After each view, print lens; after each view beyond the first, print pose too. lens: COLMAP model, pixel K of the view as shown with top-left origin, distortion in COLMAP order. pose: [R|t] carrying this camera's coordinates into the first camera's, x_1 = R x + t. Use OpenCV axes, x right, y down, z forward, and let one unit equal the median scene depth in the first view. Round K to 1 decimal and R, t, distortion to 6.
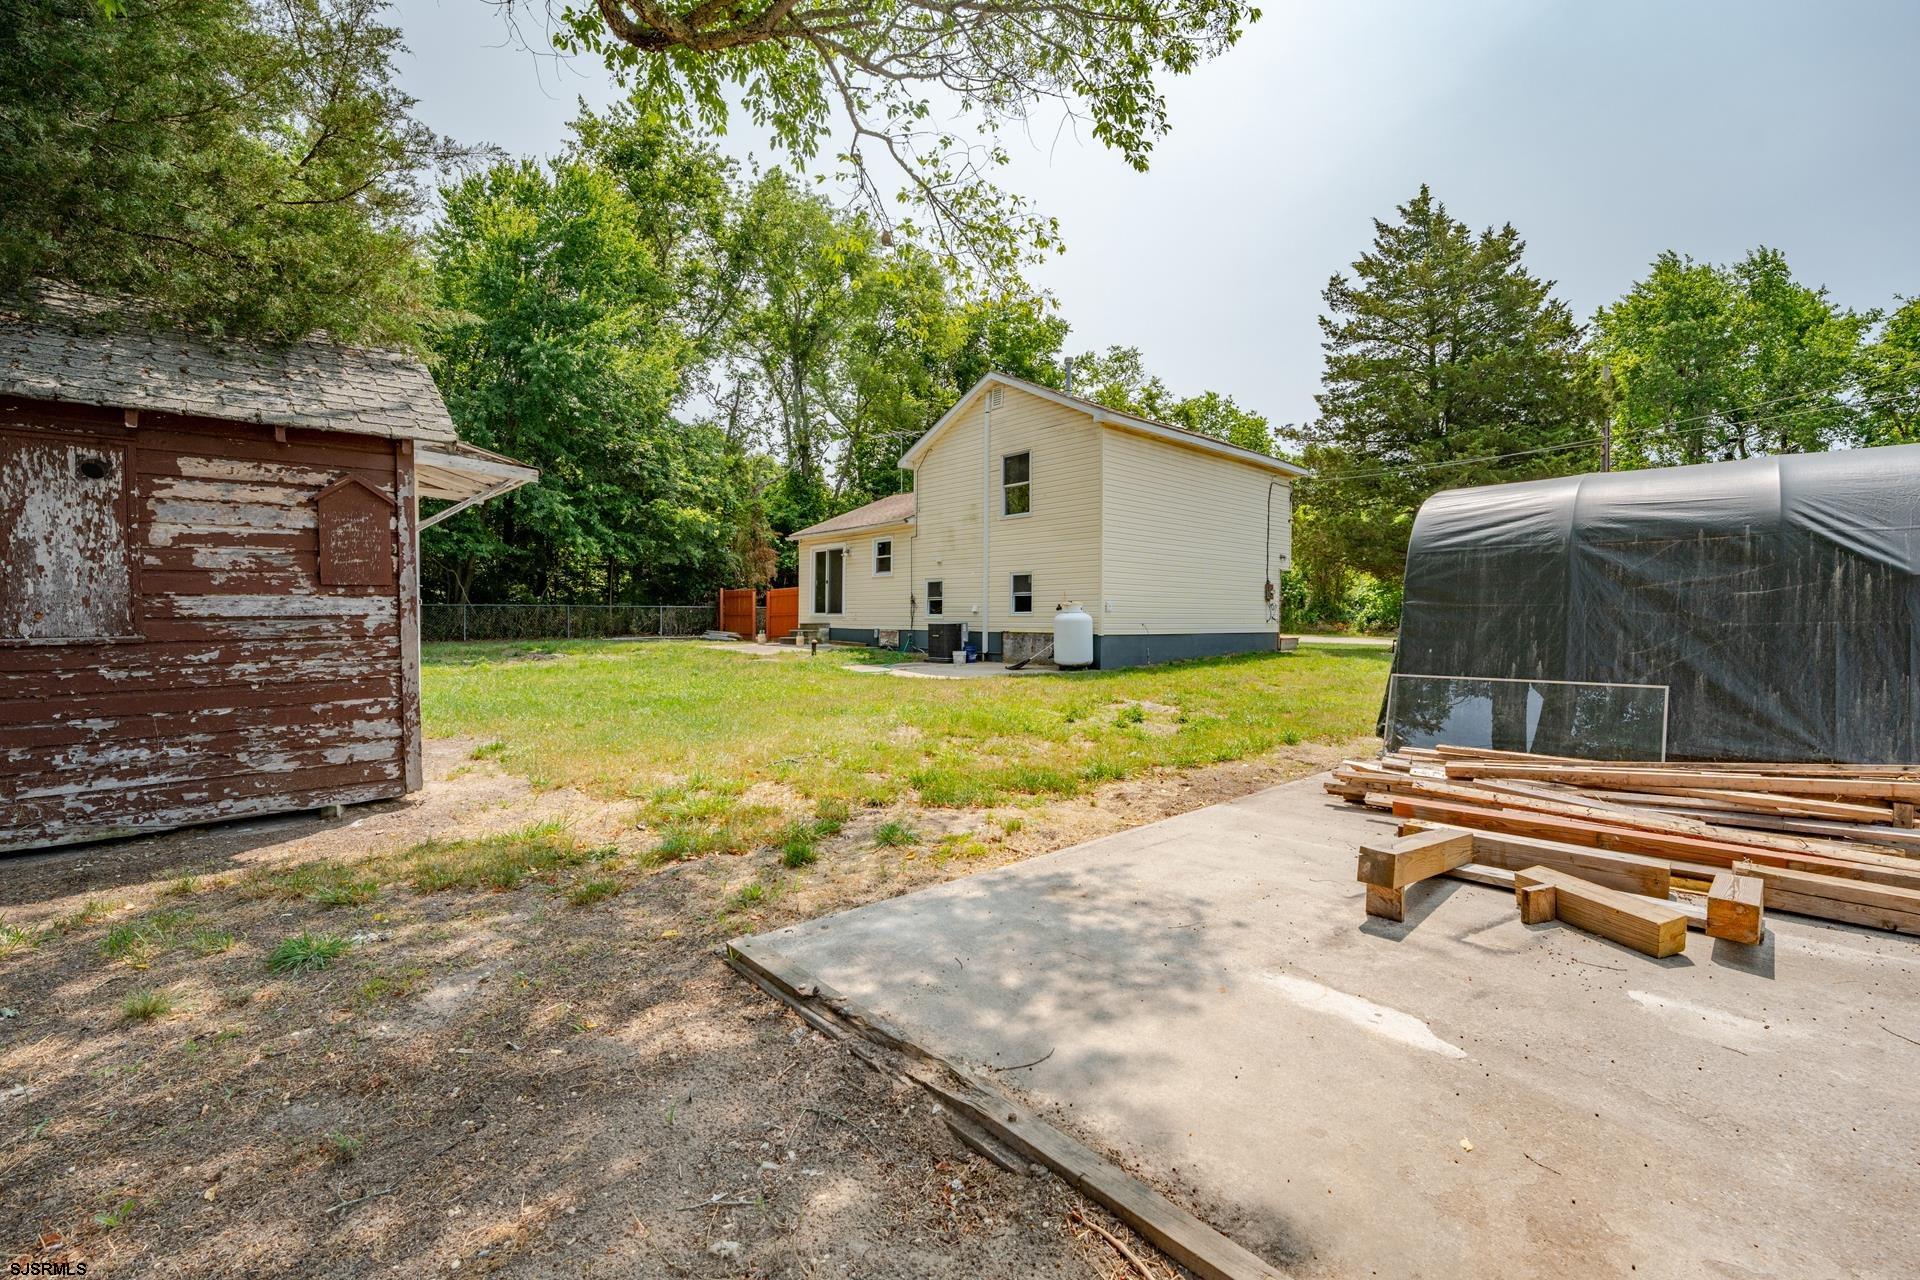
lens RADIAL K [[783.2, 0, 975.5], [0, 783.2, 635.2], [0, 0, 1]] dist [-0.024400, 0.001297]
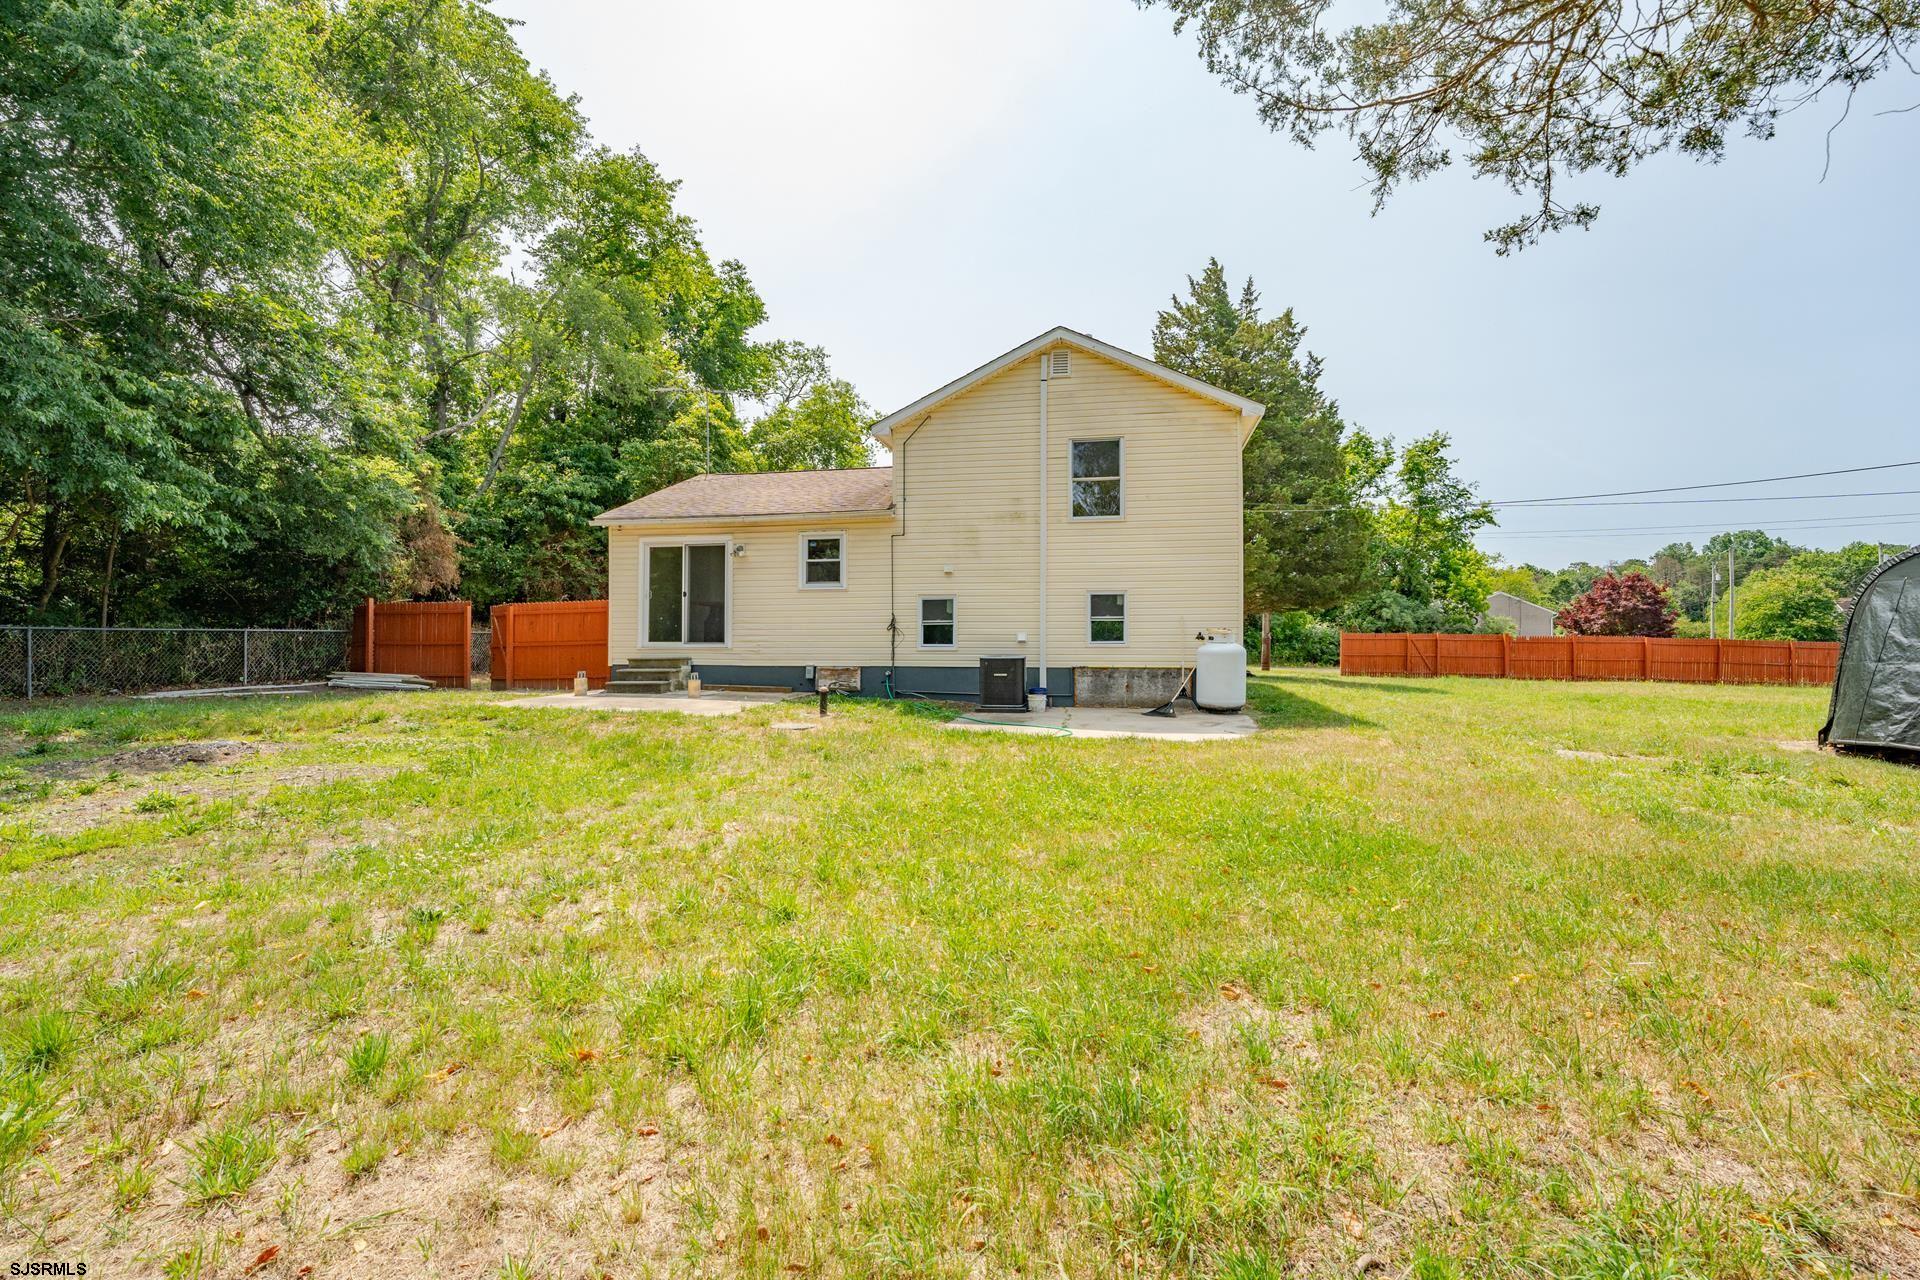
lens RADIAL K [[783.2, 0, 986.8], [0, 783.2, 636.7], [0, 0, 1]] dist [-0.024400, 0.001297]
pose [[0.802132, 0.000249, 0.597147, -0.391437], [0.016176, 0.999624, -0.022146, -0.014785], [-0.596928, 0.027423, 0.801826, 0.343210]]
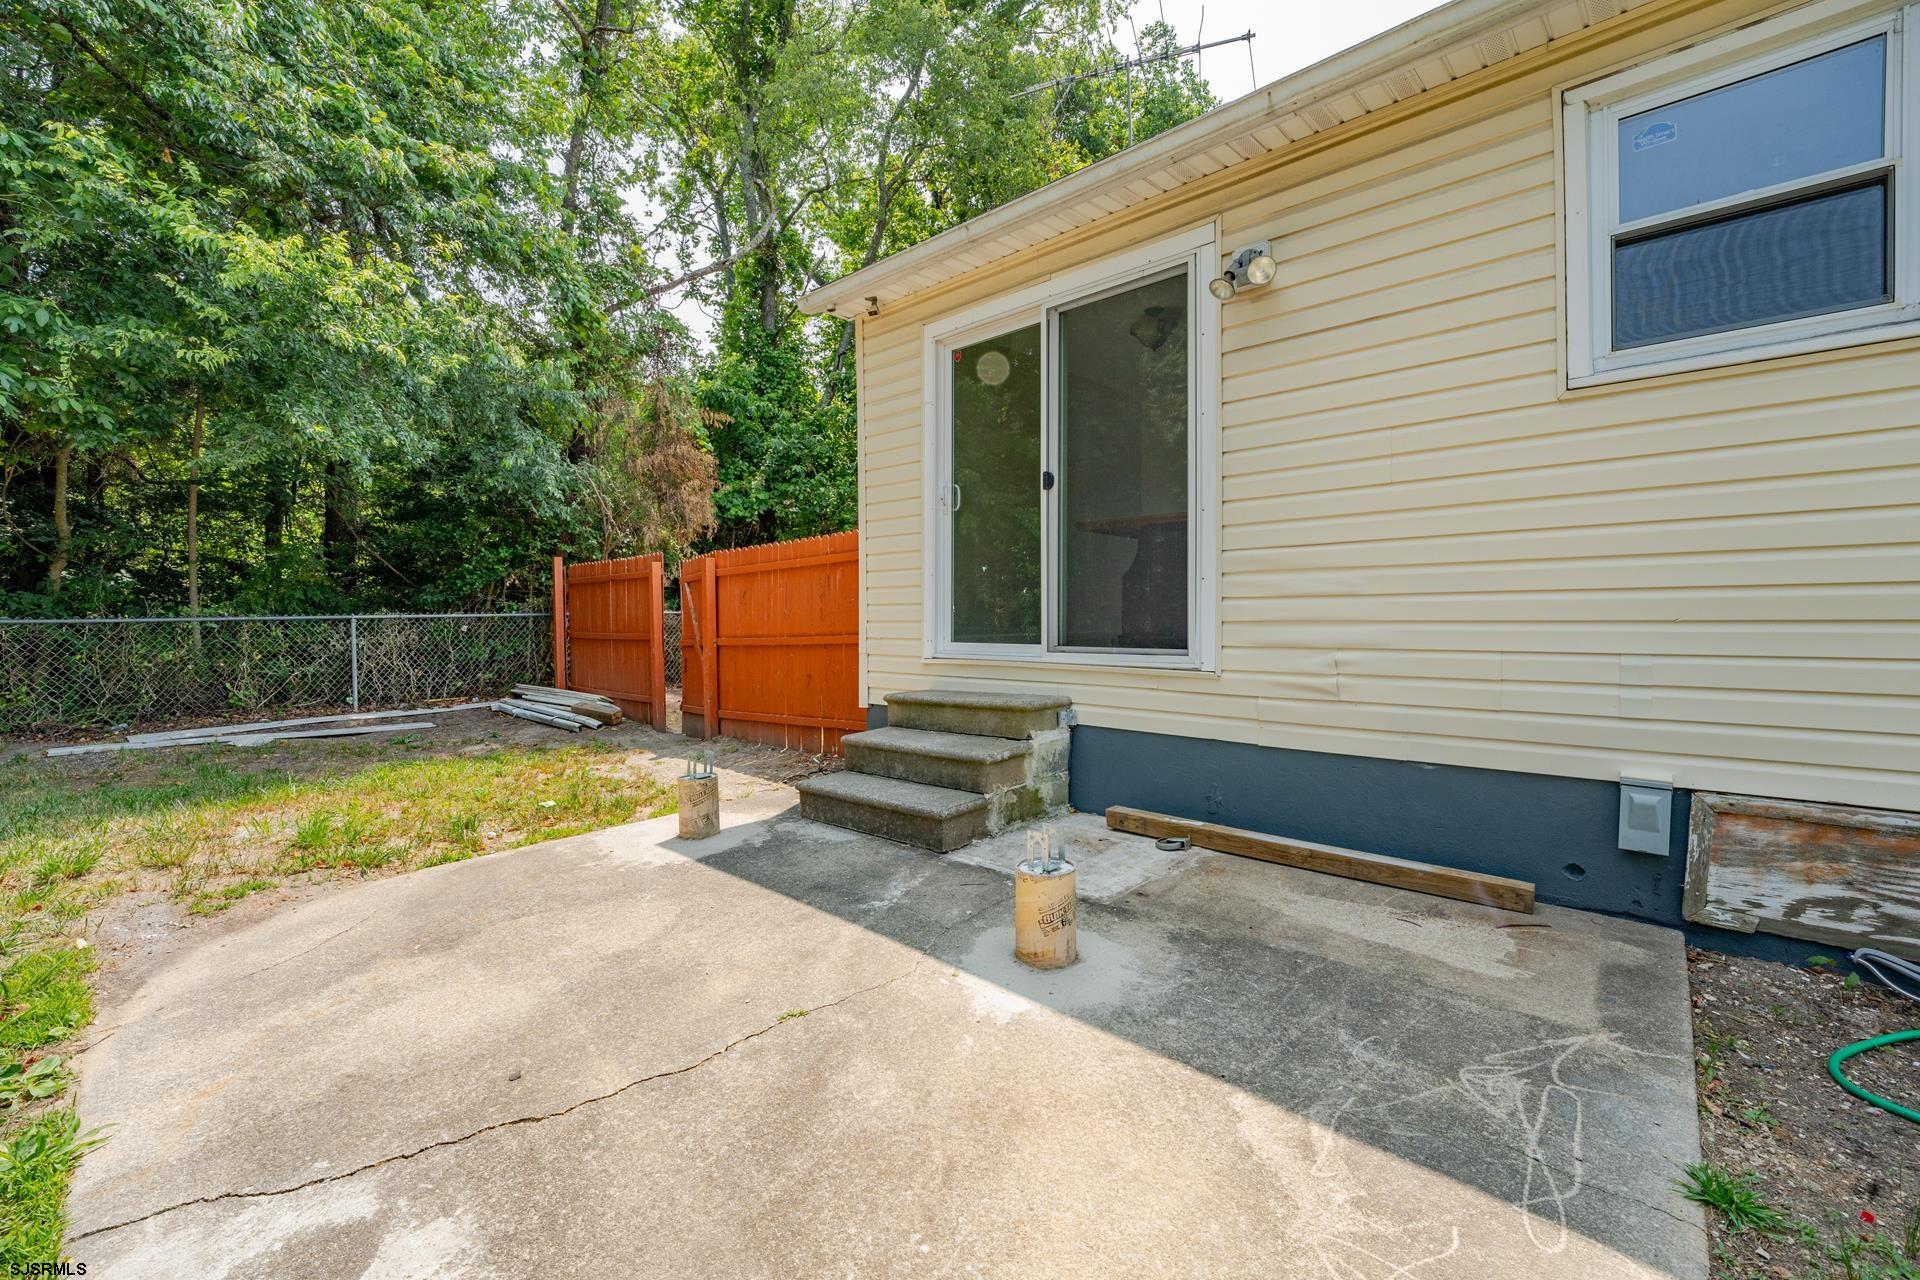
lens RADIAL K [[783.2, 0, 970.6], [0, 783.2, 643.6], [0, 0, 1]] dist [-0.024400, 0.001297]
pose [[0.994683, -0.011526, 0.102333, -0.237757], [0.011069, 0.999926, 0.005040, -0.031163], [-0.102383, -0.003880, 0.994737, 0.846162]]
